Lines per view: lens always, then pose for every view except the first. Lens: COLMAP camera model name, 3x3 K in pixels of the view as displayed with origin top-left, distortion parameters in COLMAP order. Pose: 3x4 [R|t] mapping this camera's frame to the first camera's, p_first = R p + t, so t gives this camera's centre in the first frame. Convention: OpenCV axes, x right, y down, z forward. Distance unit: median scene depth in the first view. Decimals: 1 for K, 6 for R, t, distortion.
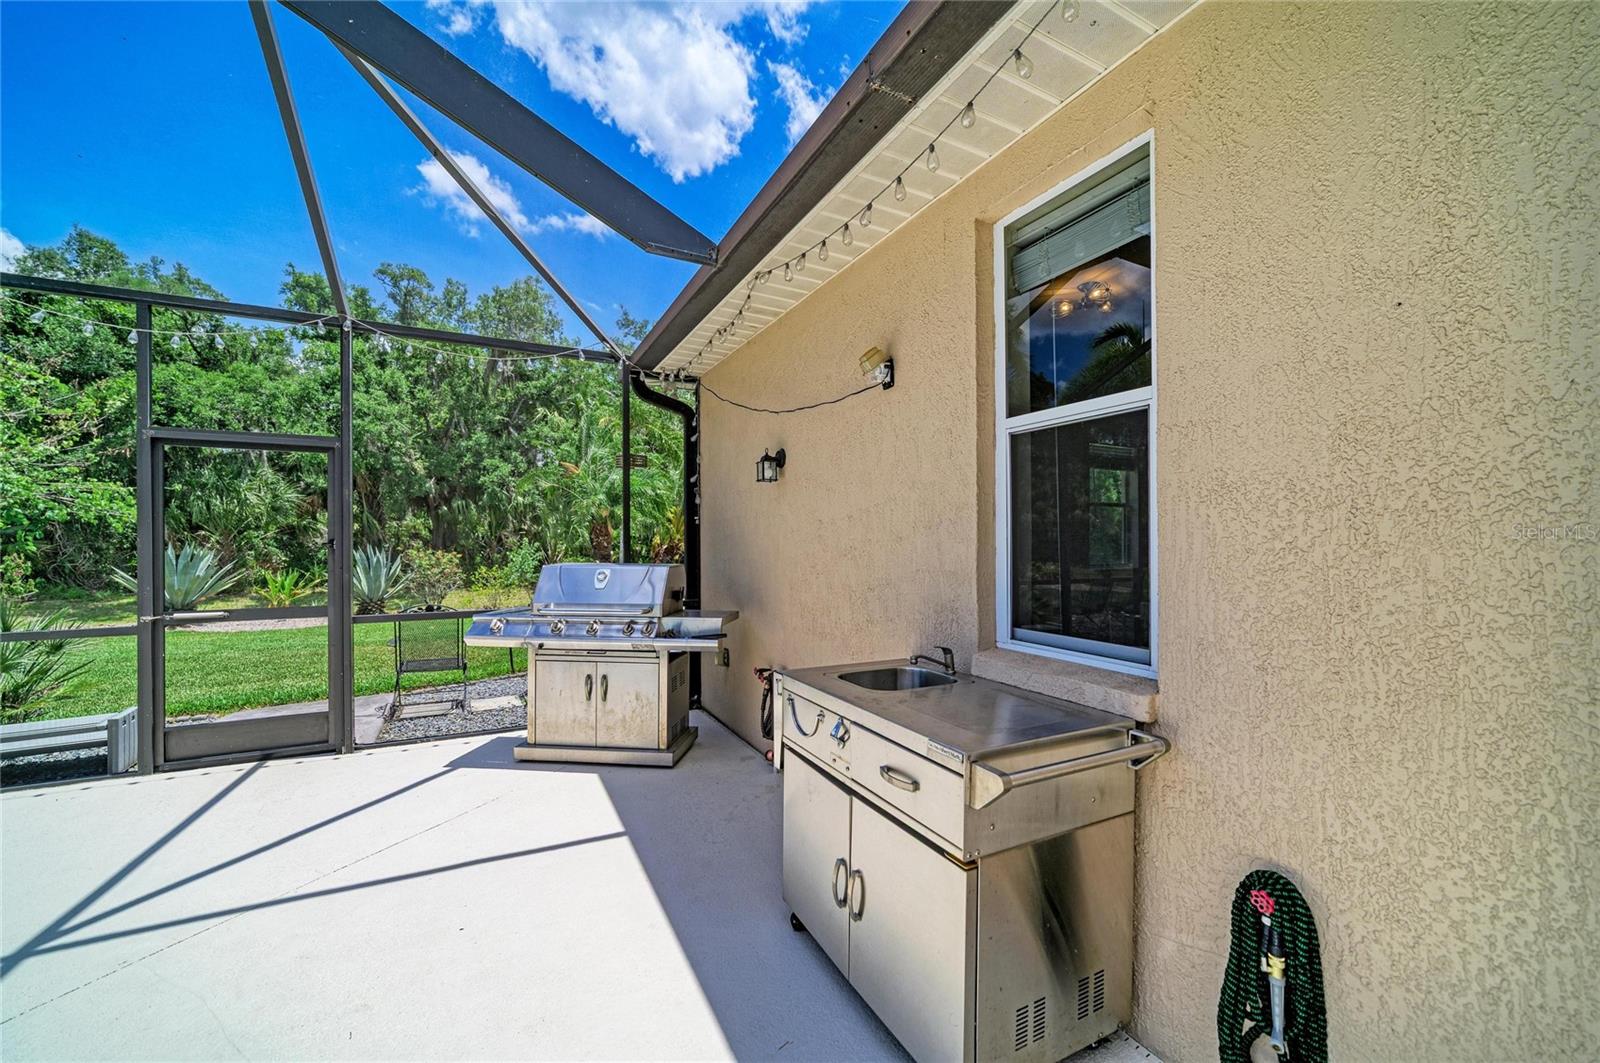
lens RADIAL K [[624.4, 0, 790.4], [0, 624.4, 536.9], [0, 0, 1]] dist [0.000418, 0.000046]
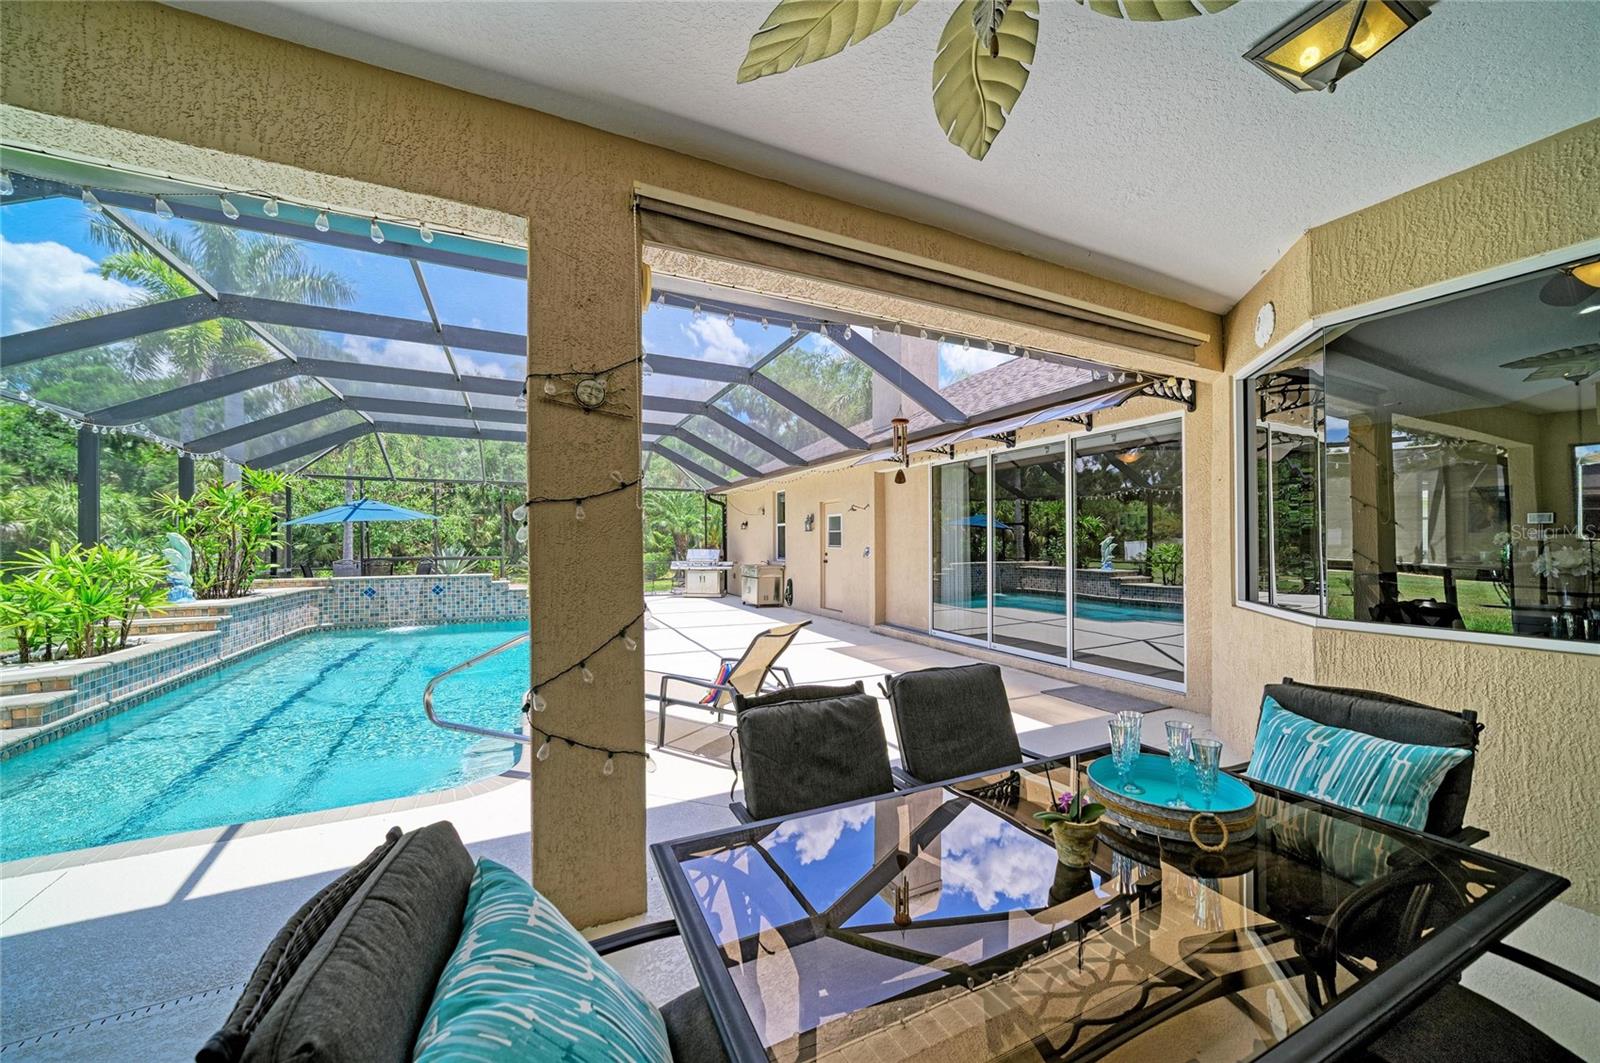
lens RADIAL K [[567.6, 0, 803.9], [0, 567.6, 541.4], [0, 0, 1]] dist [-0.013774, 0.001527]
pose [[0.999985, 0.000495, 0.005490, 0.338877], [-0.000512, 0.999995, 0.003062, -0.017829], [-0.005488, -0.003065, 0.999980, -2.743239]]
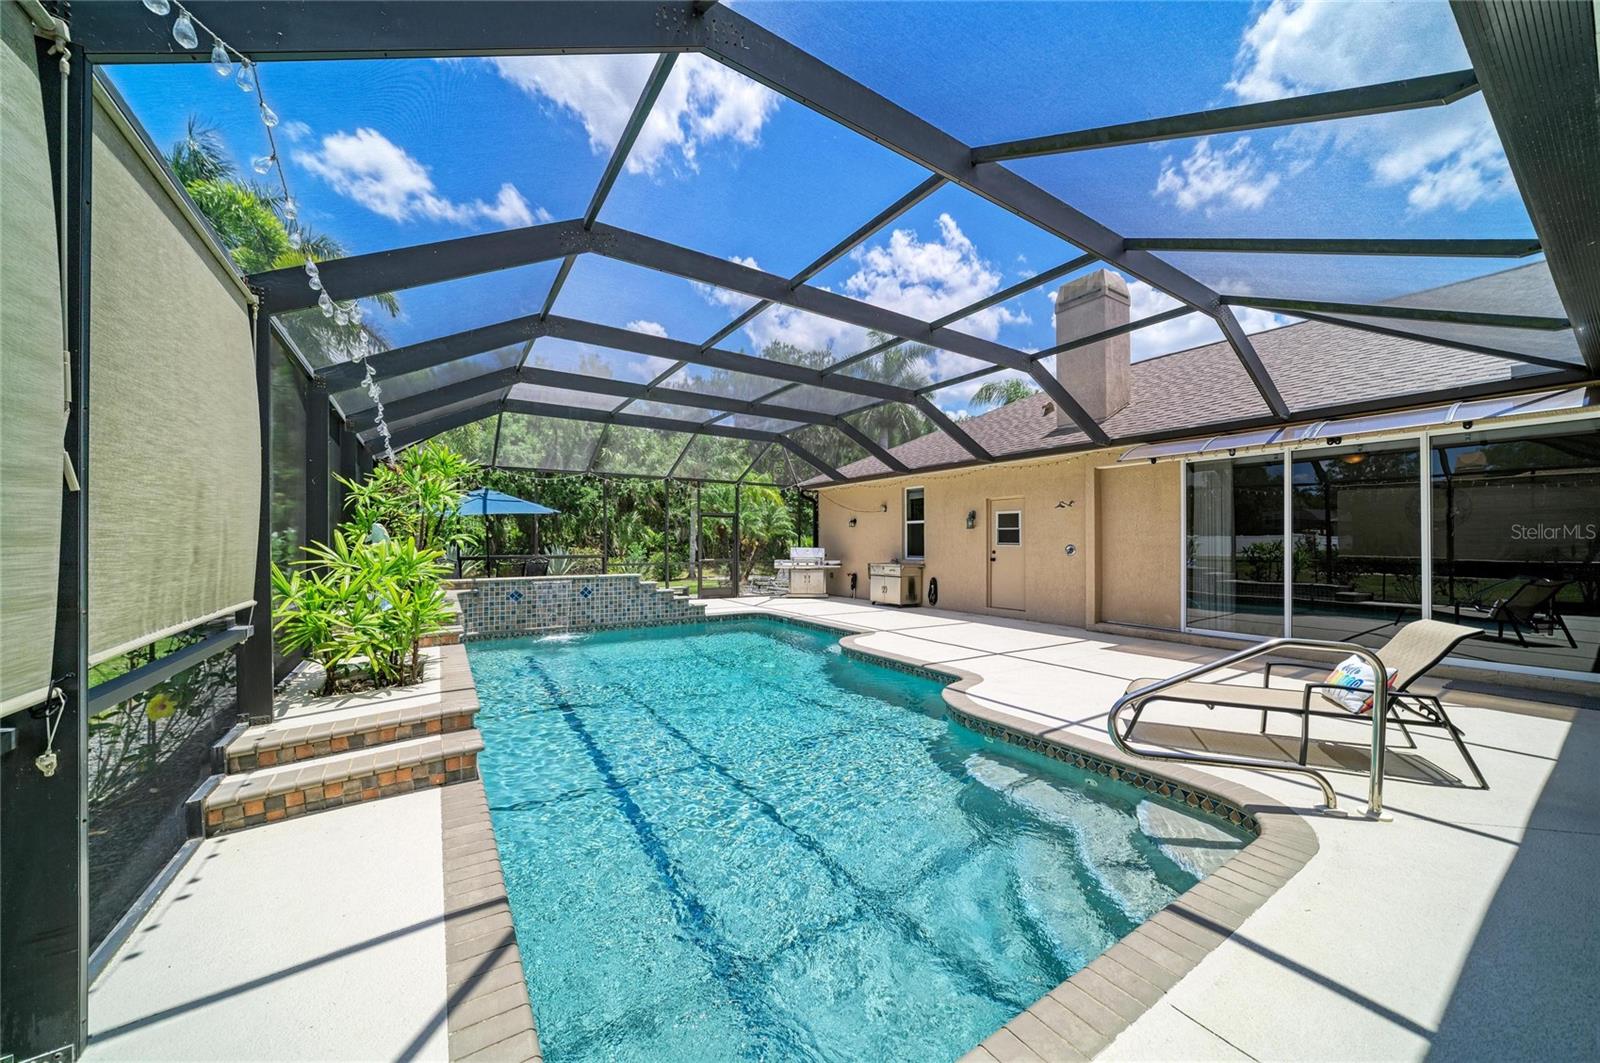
lens RADIAL K [[567.6, 0, 810.8], [0, 567.6, 537.9], [0, 0, 1]] dist [-0.013774, 0.001527]
pose [[0.990912, 0.004781, 0.134423, -0.766296], [-0.004263, 0.999982, -0.004147, 0.000574], [-0.134441, 0.003536, 0.990915, -2.523758]]
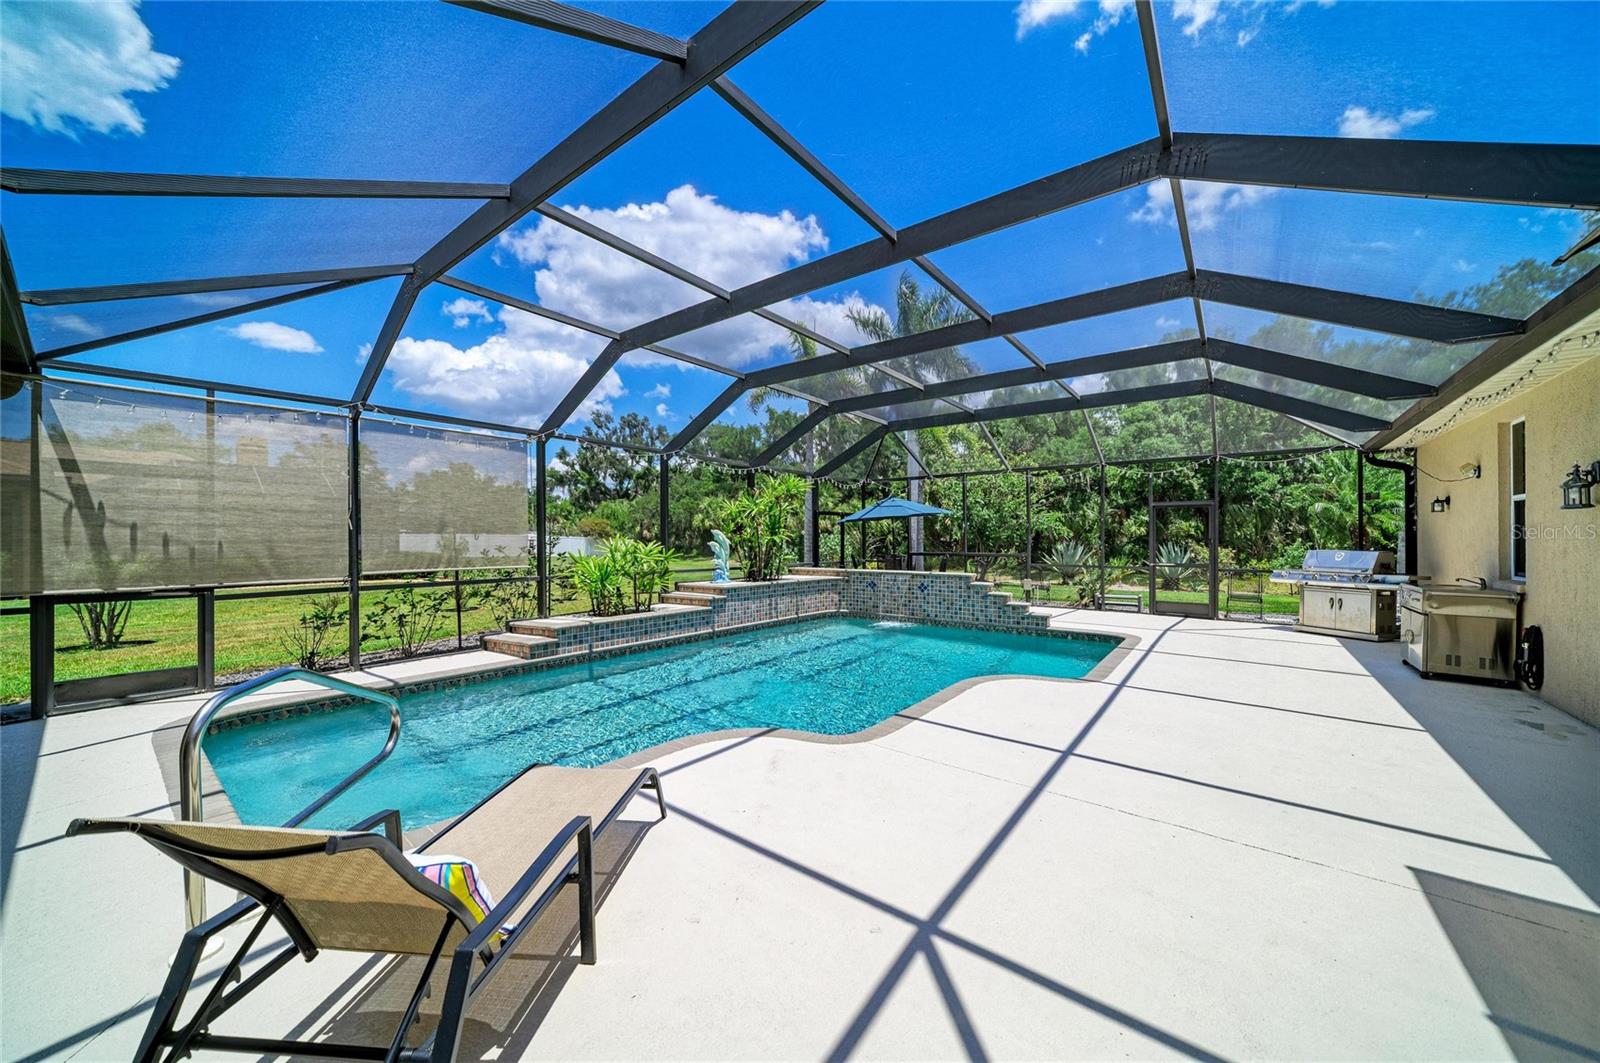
lens RADIAL K [[567.6, 0, 805.6], [0, 567.6, 539.2], [0, 0, 1]] dist [-0.013774, 0.001527]
pose [[0.443642, 0.002939, -0.896199, 0.675551], [0.001808, 0.999990, 0.004174, -0.008502], [0.896202, -0.003472, 0.443632, -1.669530]]
